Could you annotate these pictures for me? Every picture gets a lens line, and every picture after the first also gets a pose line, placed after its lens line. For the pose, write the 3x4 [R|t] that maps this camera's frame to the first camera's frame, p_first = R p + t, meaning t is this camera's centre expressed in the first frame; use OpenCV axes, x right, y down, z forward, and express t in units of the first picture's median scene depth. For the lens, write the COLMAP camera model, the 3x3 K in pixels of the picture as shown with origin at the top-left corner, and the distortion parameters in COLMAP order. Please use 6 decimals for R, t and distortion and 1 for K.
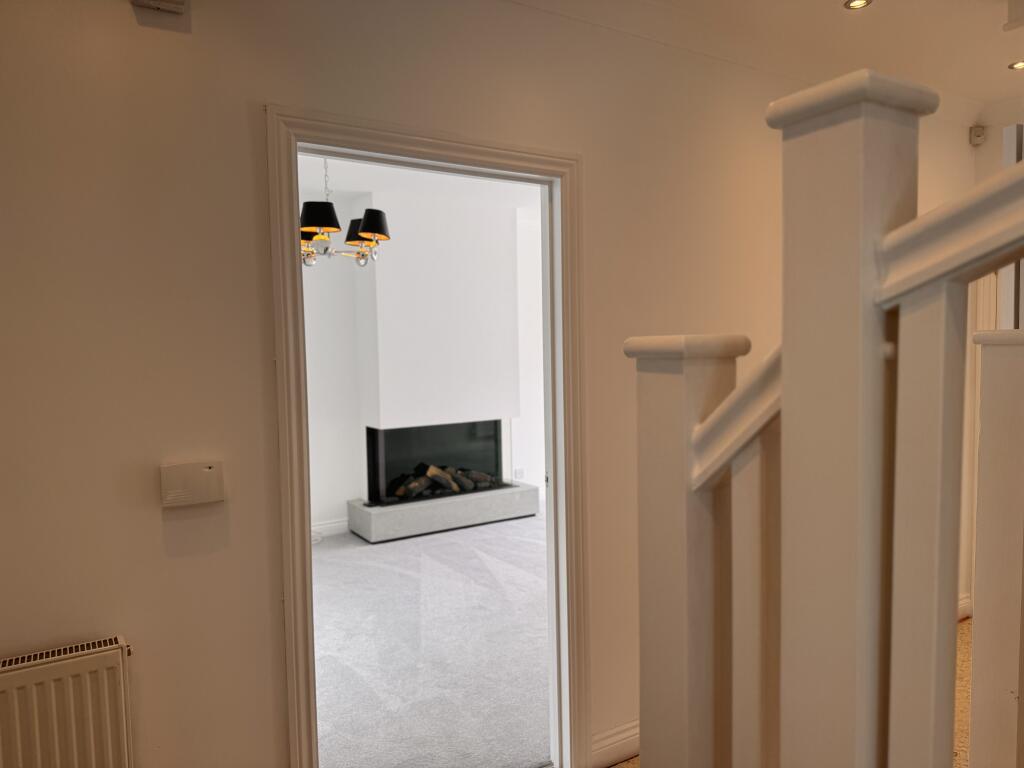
lens RADIAL K [[713.2, 0, 512.0], [0, 713.2, 384.0], [0, 0, 1]] dist [0.150602, -0.258143]
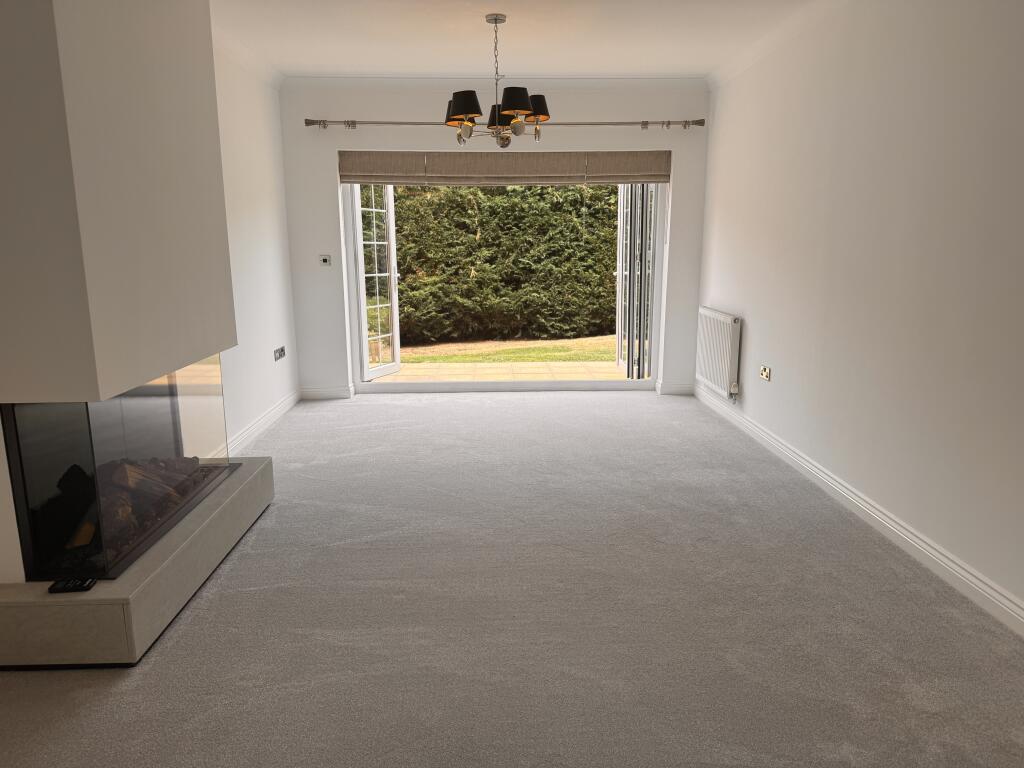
lens RADIAL K [[713.2, 0, 512.0], [0, 713.2, 384.0], [0, 0, 1]] dist [0.150602, -0.258143]
pose [[0.501486, -0.150511, 0.851973, -0.417665], [0.042592, 0.987852, 0.149445, 0.000862], [-0.864117, -0.038658, 0.501805, 0.584309]]
